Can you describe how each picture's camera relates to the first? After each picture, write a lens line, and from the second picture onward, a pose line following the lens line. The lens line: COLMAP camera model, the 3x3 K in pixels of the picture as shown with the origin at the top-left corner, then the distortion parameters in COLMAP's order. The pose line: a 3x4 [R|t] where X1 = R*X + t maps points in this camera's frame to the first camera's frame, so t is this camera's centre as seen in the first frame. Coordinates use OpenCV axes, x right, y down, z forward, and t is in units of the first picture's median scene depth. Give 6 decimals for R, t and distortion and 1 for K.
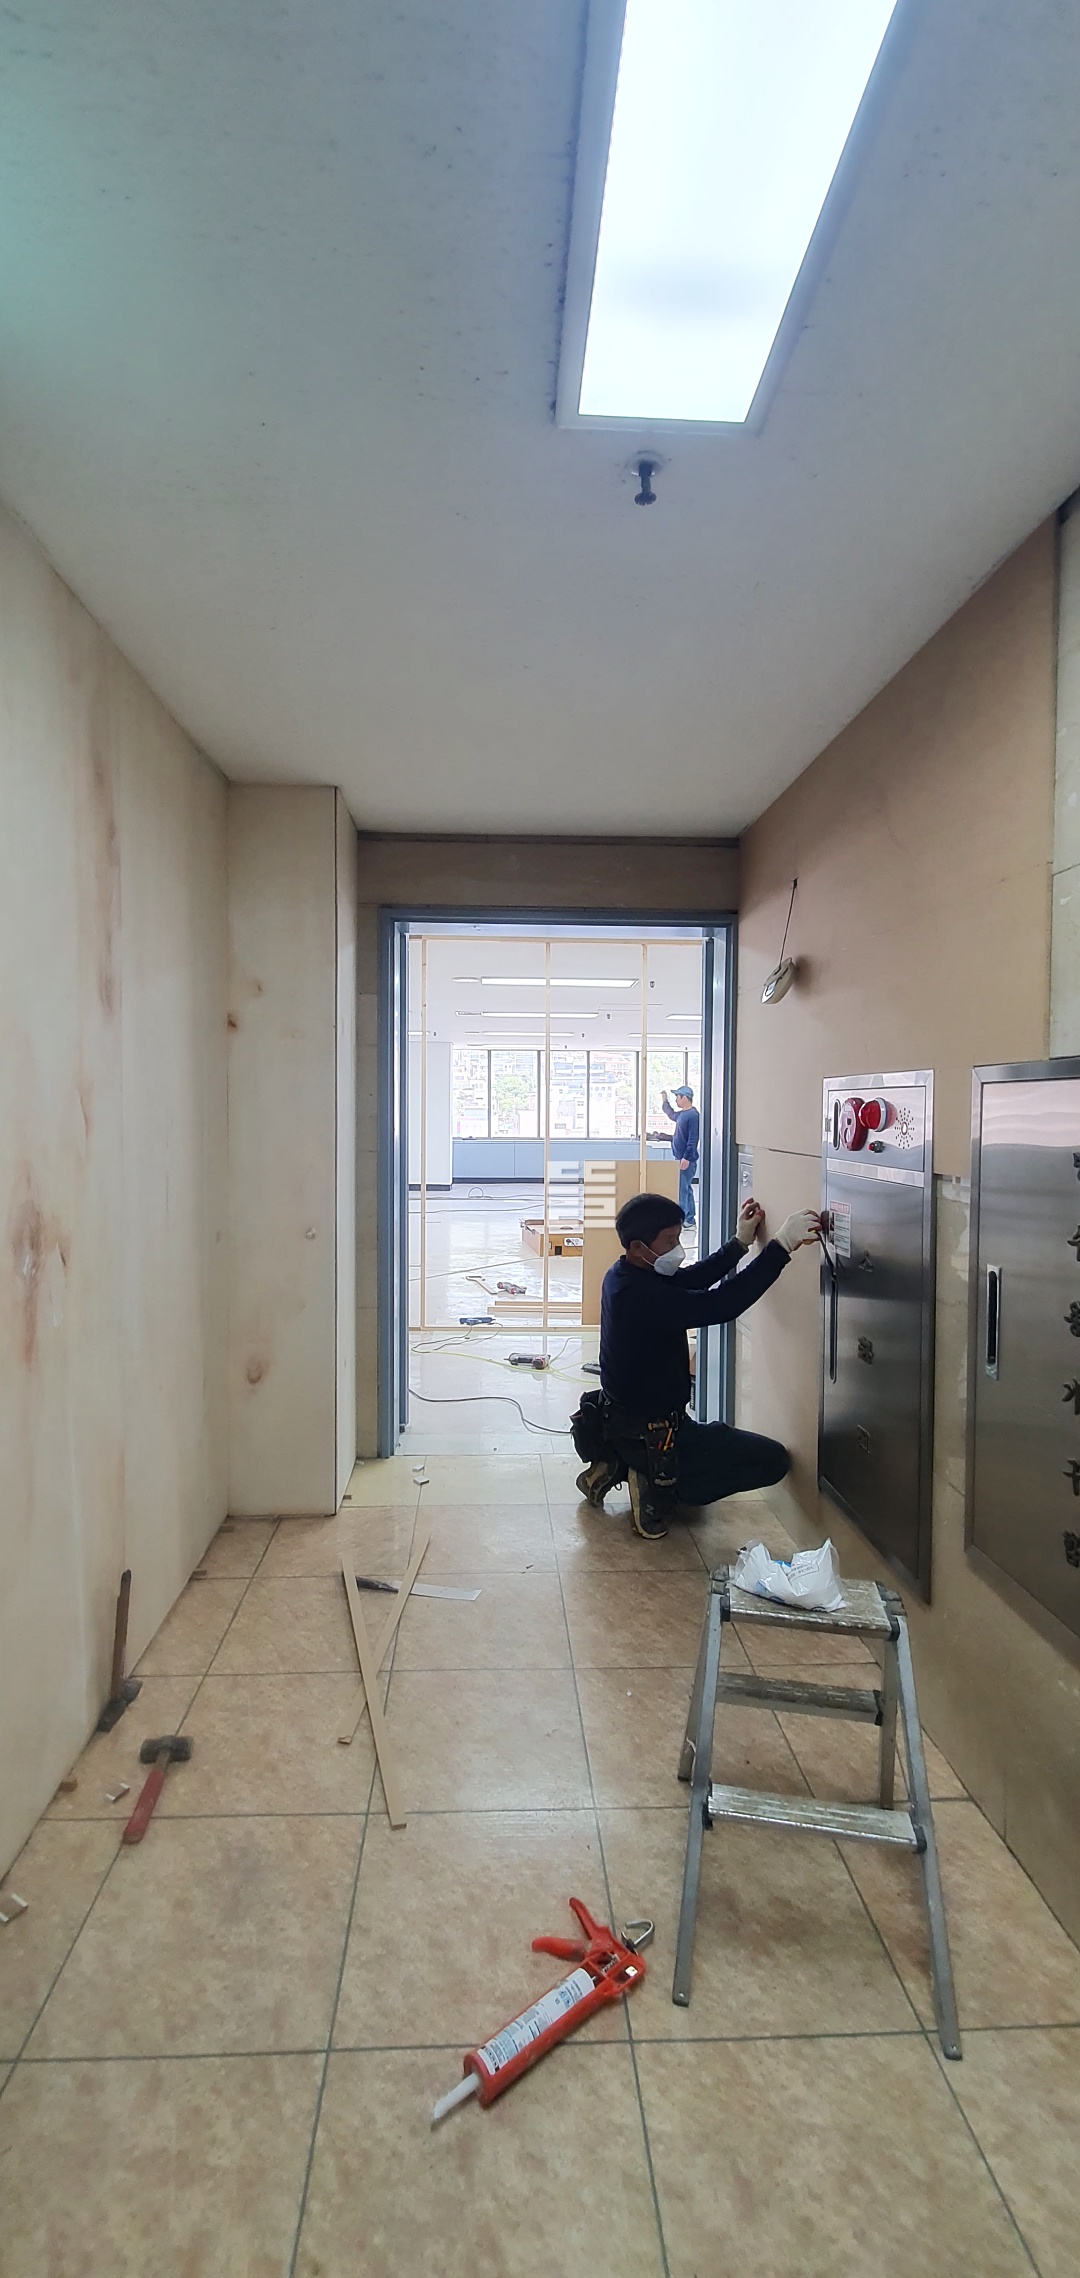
lens RADIAL K [[915.8, 0, 540.0], [0, 915.8, 1139.0], [0, 0, 1]] dist [-0.000331, -0.000076]
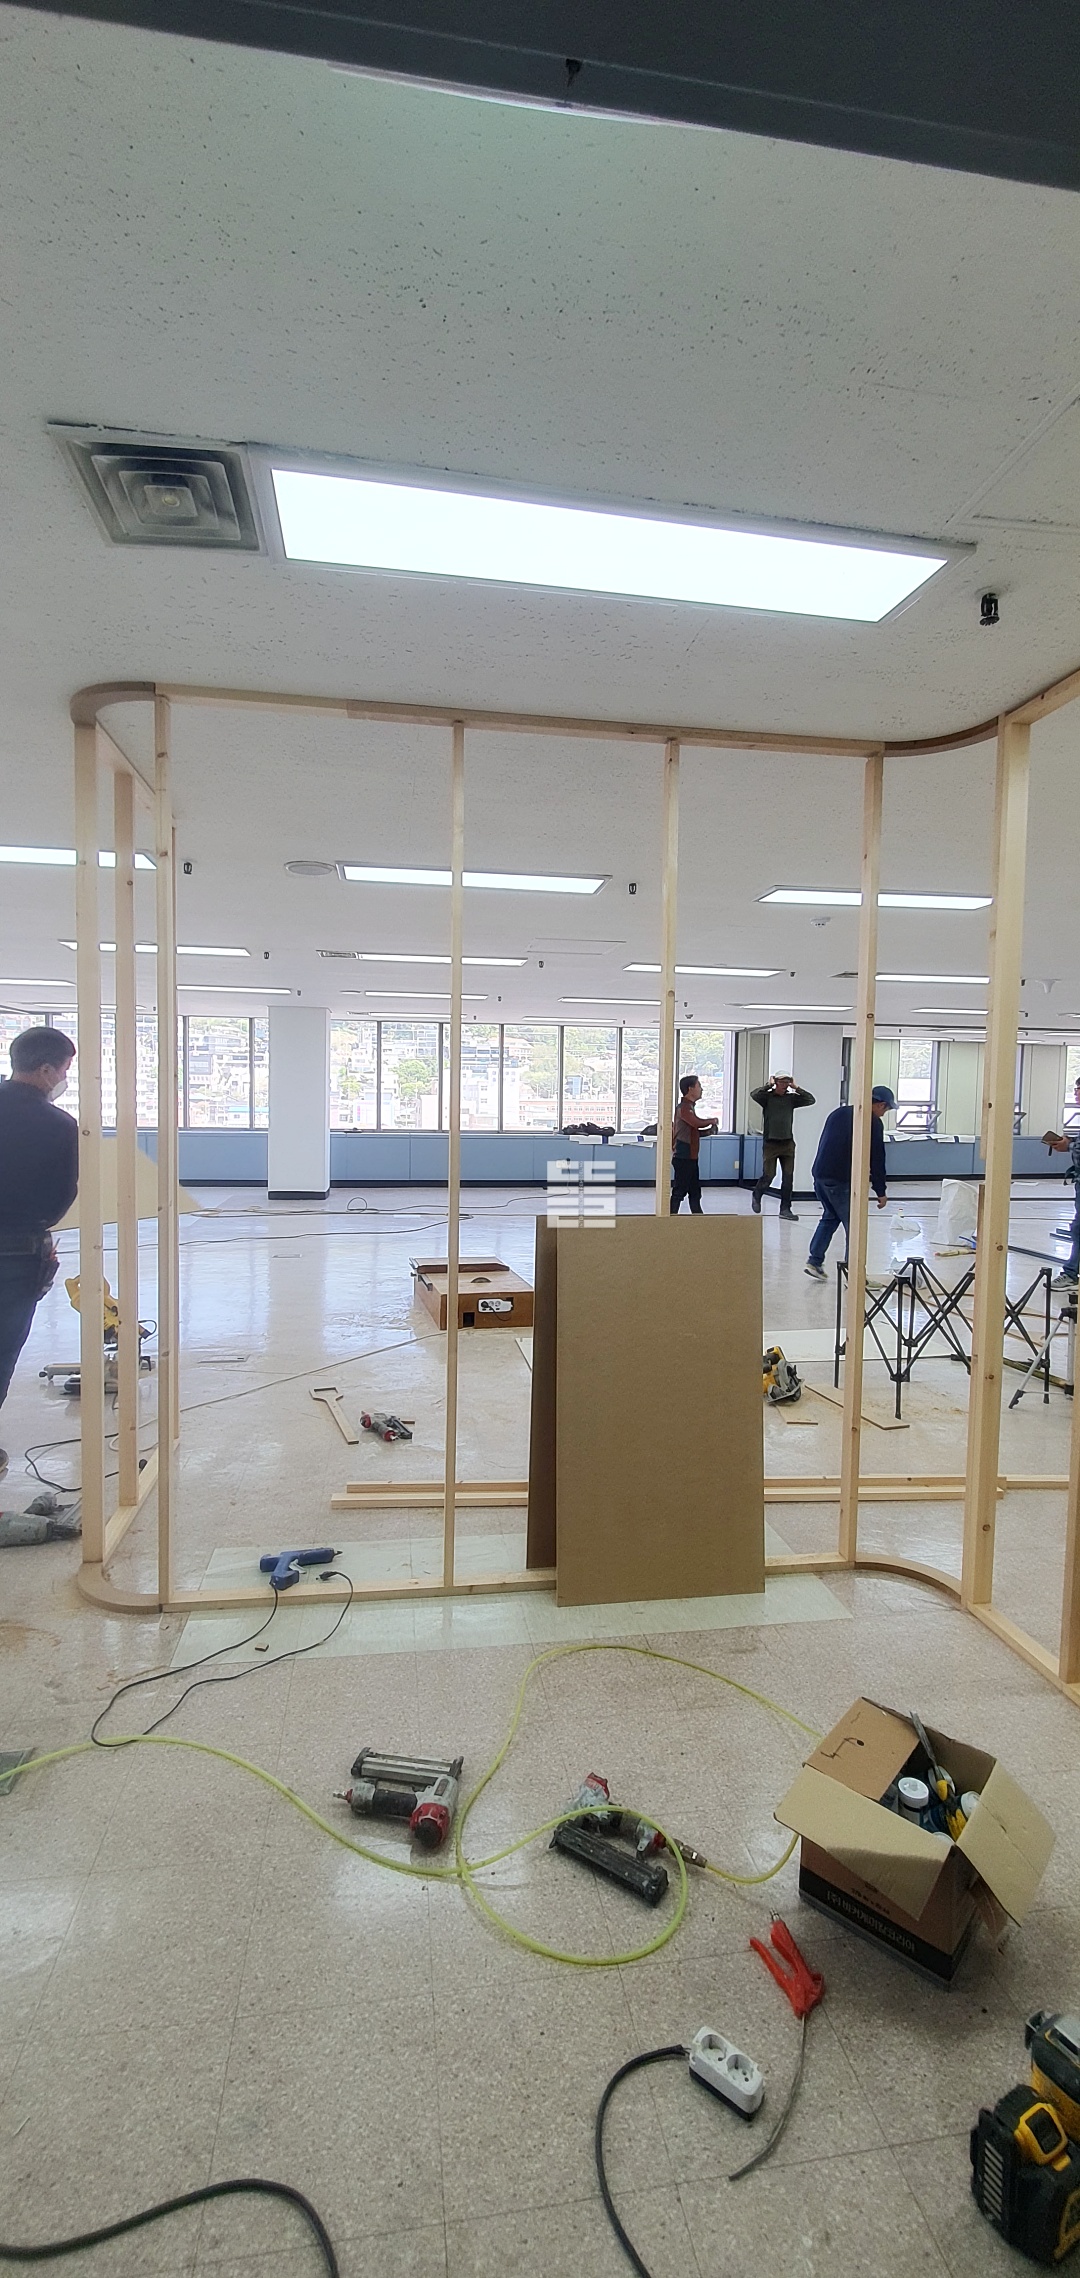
lens RADIAL K [[915.8, 0, 540.0], [0, 915.8, 1139.0], [0, 0, 1]] dist [-0.000331, -0.000076]
pose [[0.994447, 0.007457, 0.104976, 0.000622], [-0.008955, 0.999865, 0.013809, -0.007204], [-0.104859, -0.014673, 0.994379, 0.231823]]
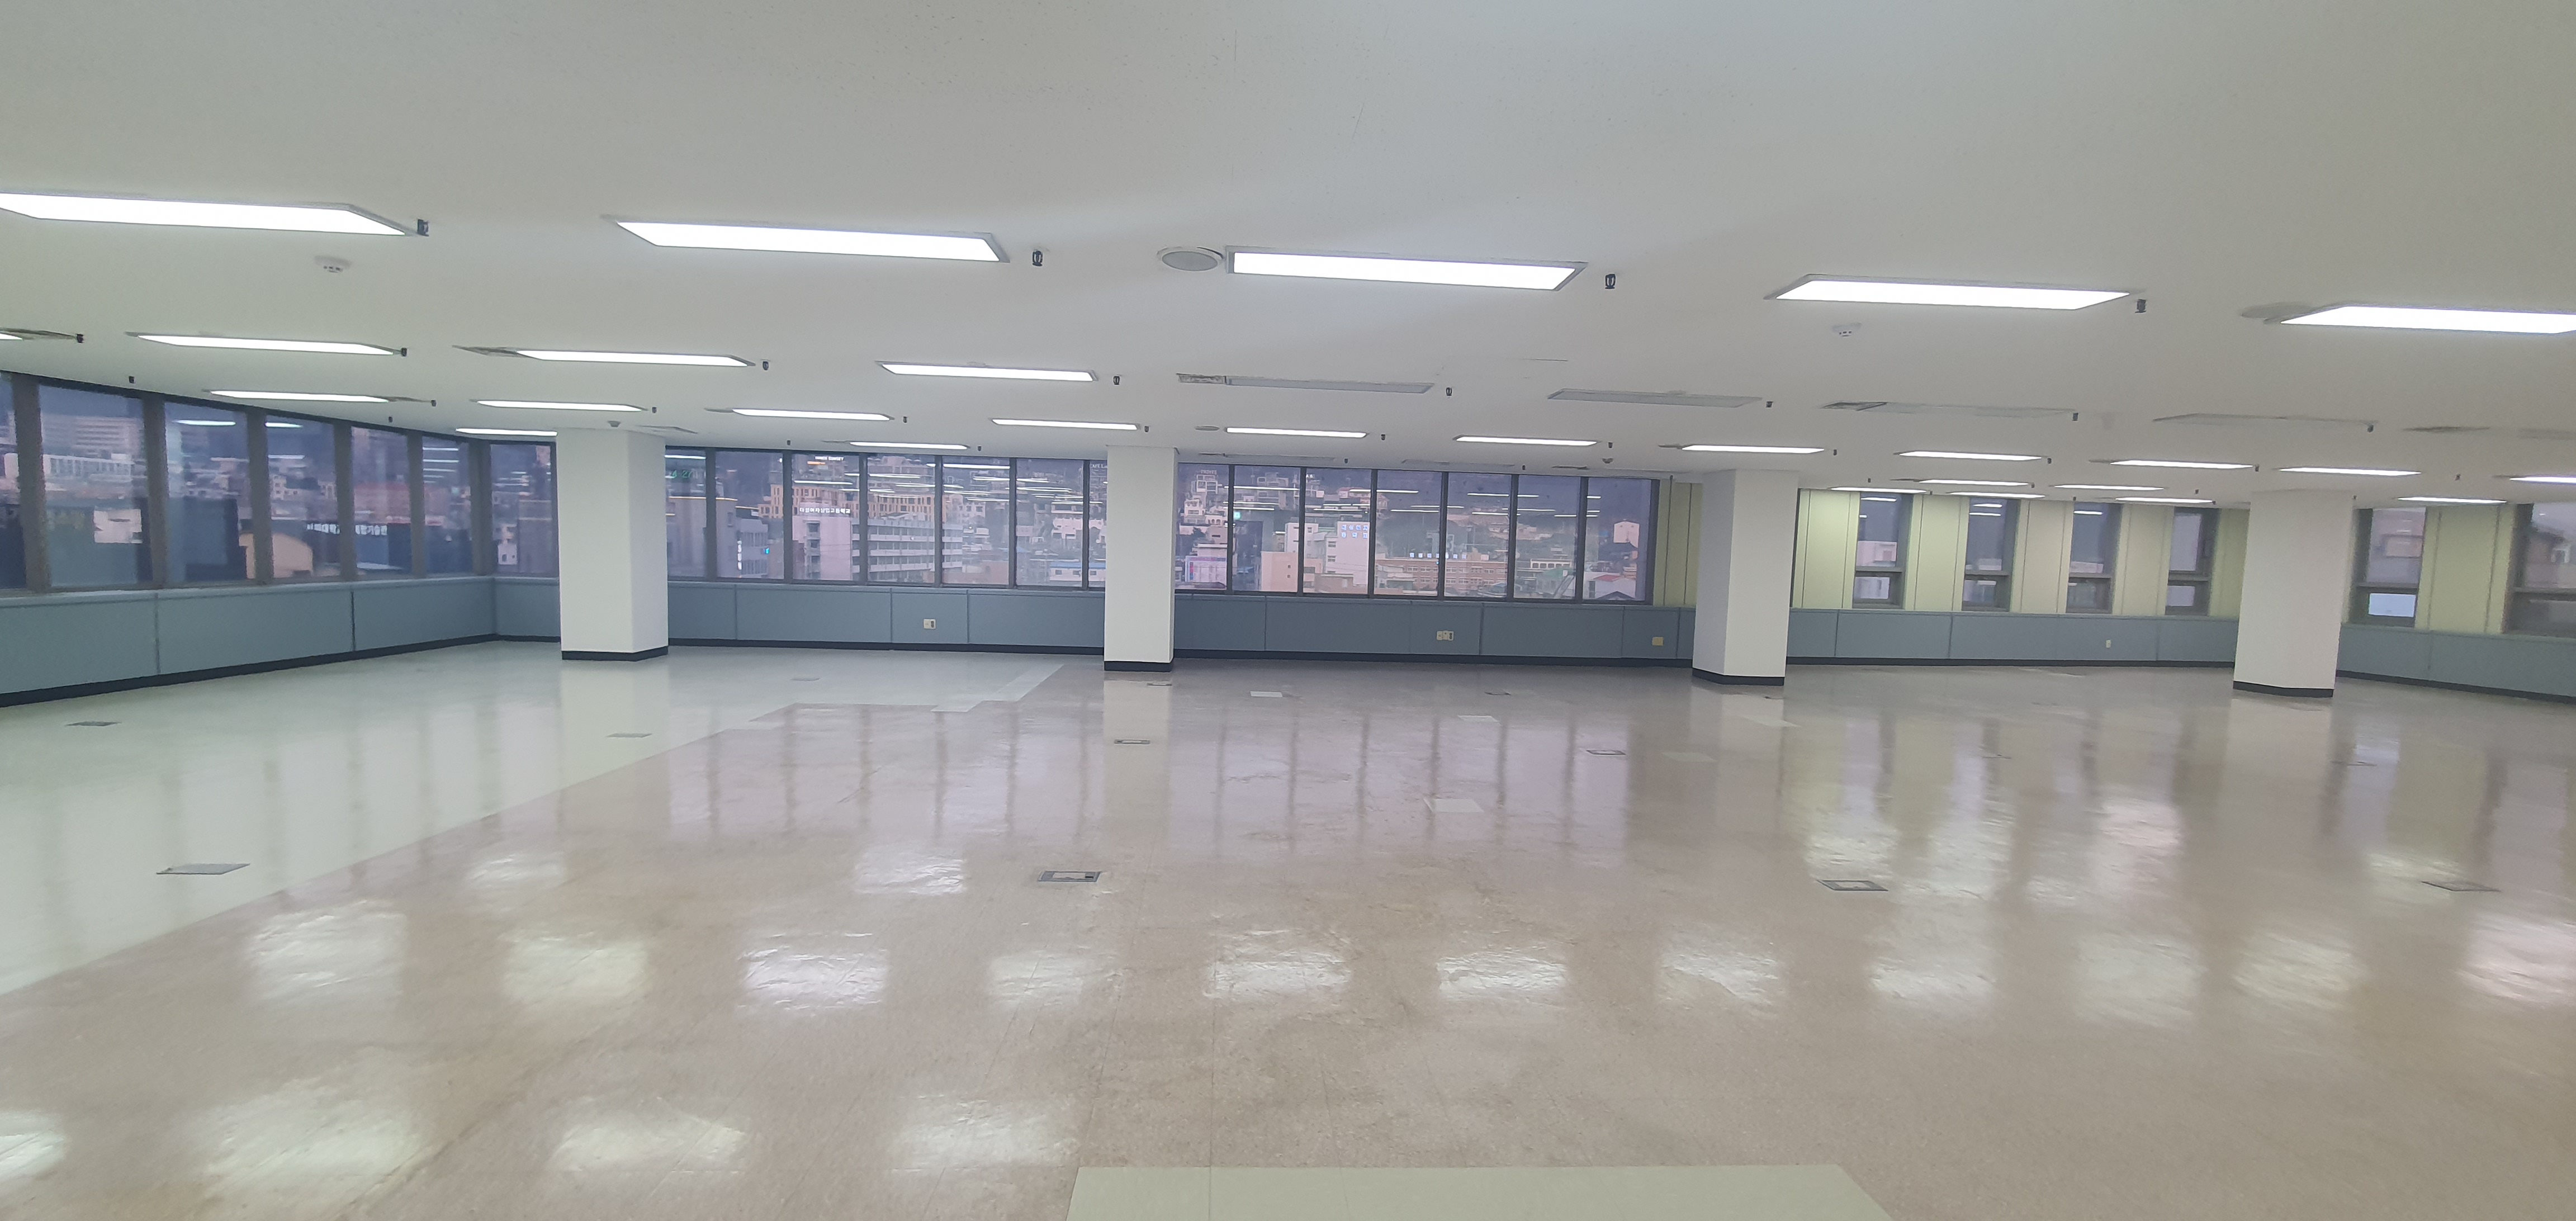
lens RADIAL K [[1002.5, 0, 1288.0], [0, 1002.5, 610.5], [0, 0, 1]] dist [-0.000710, -0.000044]
pose [[0.999468, 0.024597, 0.021412, -0.019214], [-0.025133, 0.999368, 0.025140, -0.008204], [-0.020780, -0.025664, 0.999455, 0.275606]]
